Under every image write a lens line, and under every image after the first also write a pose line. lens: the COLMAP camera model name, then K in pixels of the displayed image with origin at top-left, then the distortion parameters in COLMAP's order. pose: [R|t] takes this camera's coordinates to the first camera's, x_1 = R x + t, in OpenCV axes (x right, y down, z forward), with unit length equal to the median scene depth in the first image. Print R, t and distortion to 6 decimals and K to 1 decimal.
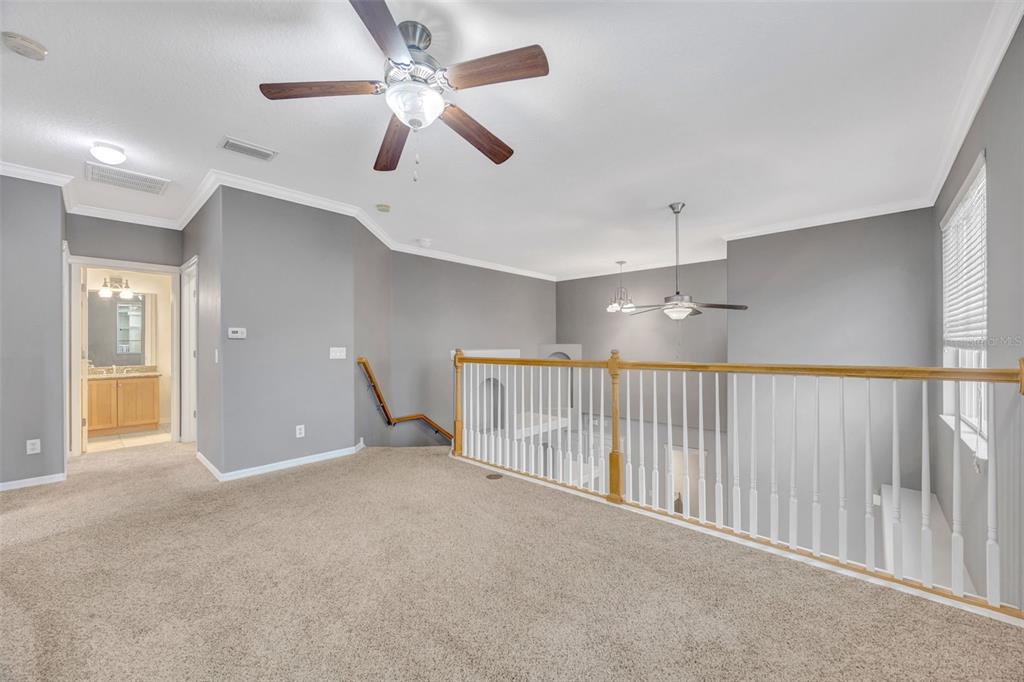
lens RADIAL K [[387.6, 0, 514.0], [0, 387.6, 345.9], [0, 0, 1]] dist [0.002482, 0.000119]
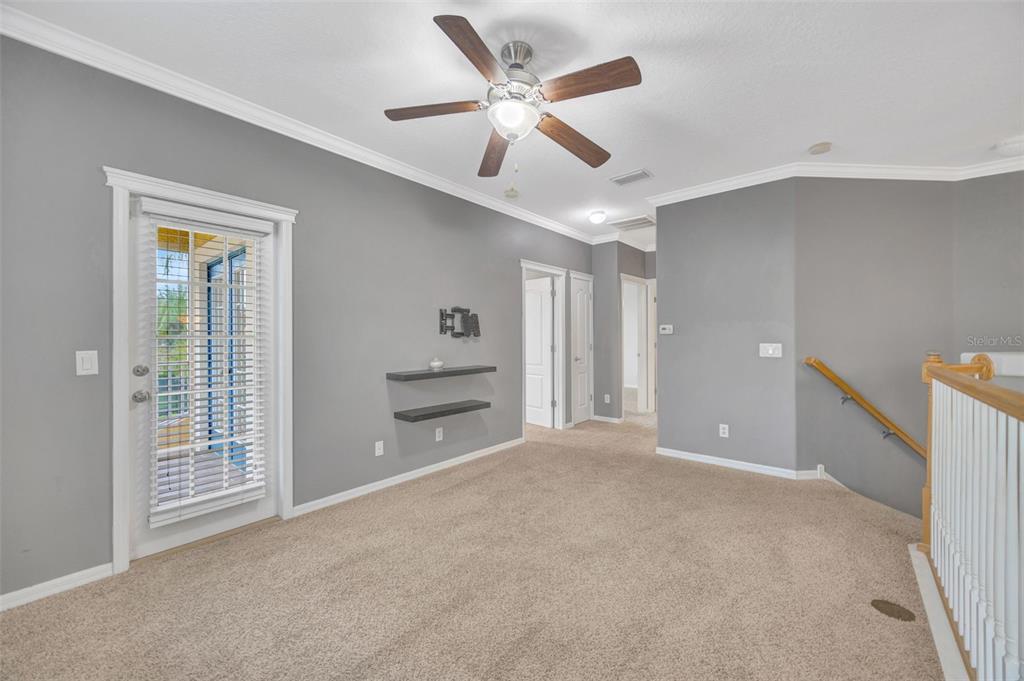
lens RADIAL K [[387.6, 0, 512.4], [0, 387.6, 337.3], [0, 0, 1]] dist [0.002482, 0.000119]
pose [[0.047050, 0.001694, -0.998891, 0.421125], [-0.001965, 0.999997, 0.001603, -0.011040], [0.998891, 0.001887, 0.047053, 0.488569]]
